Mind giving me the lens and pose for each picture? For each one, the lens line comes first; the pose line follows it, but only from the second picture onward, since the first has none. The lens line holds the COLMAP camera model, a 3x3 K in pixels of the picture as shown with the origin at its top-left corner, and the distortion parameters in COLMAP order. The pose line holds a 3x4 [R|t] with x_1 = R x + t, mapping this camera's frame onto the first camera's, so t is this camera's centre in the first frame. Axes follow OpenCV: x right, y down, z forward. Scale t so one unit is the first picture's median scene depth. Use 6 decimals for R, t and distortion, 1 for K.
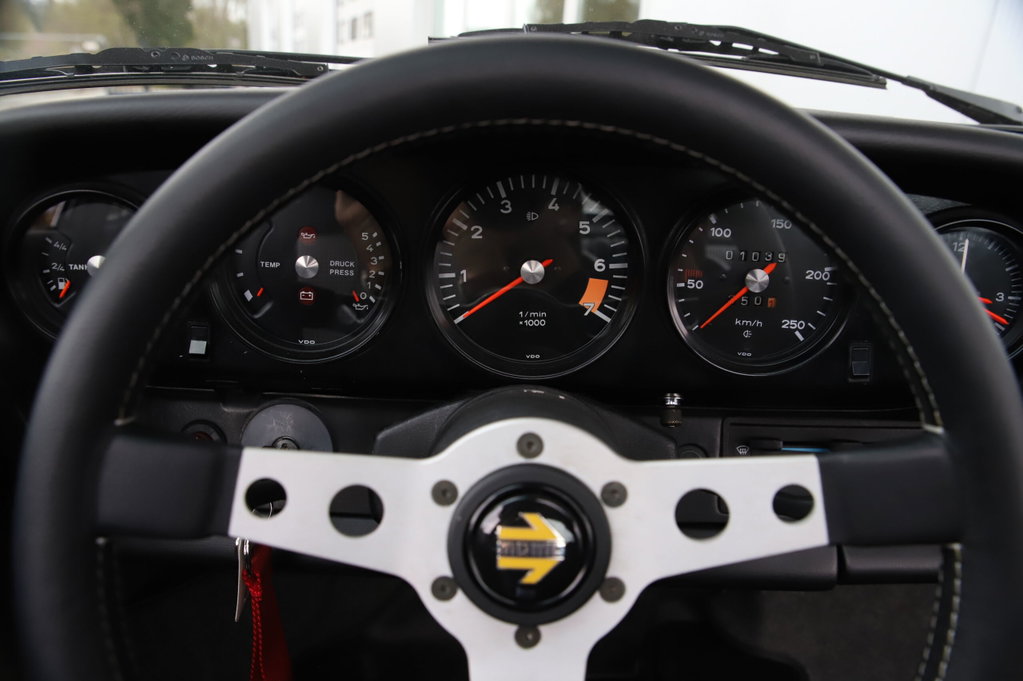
lens RADIAL K [[674.5, 0, 511.7], [0, 674.5, 340.8], [0, 0, 1]] dist [-0.130280, 0.070101]
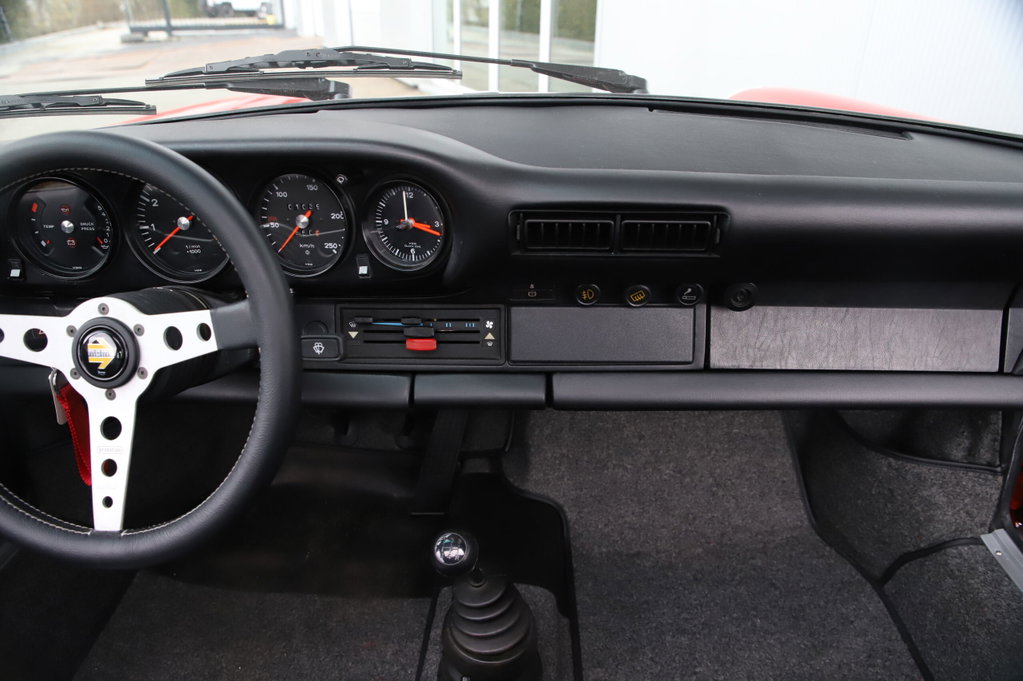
lens RADIAL K [[674.5, 0, 505.7], [0, 674.5, 347.3], [0, 0, 1]] dist [-0.130280, 0.070101]
pose [[0.997137, -0.021662, -0.072453, 1.013410], [0.030523, 0.991871, 0.123533, 0.036708], [0.069188, -0.125391, 0.989692, -0.712344]]
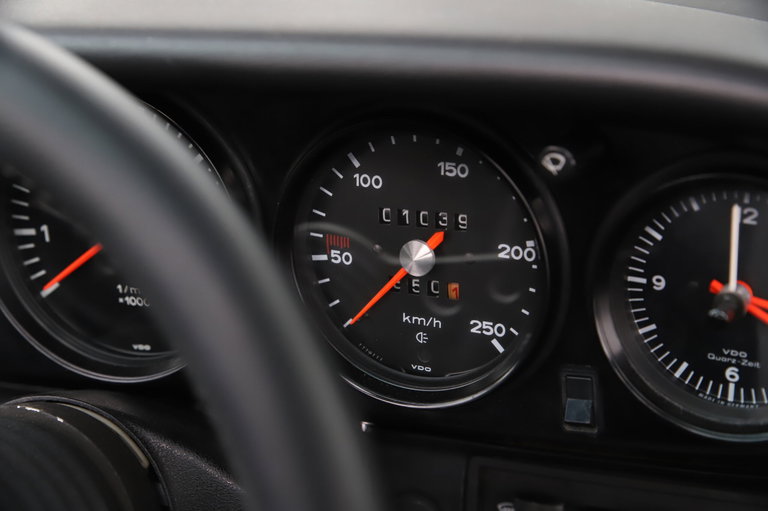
lens RADIAL K [[1060.0, 0, 381.5], [0, 1060.0, 258.4], [0, 0, 1]] dist [-0.011872, 0.000000]
pose [[0.949157, 0.042205, -0.311961, 0.653616], [-0.035620, 0.999007, 0.026777, -0.116189], [0.312781, -0.014303, 0.949717, 0.021937]]
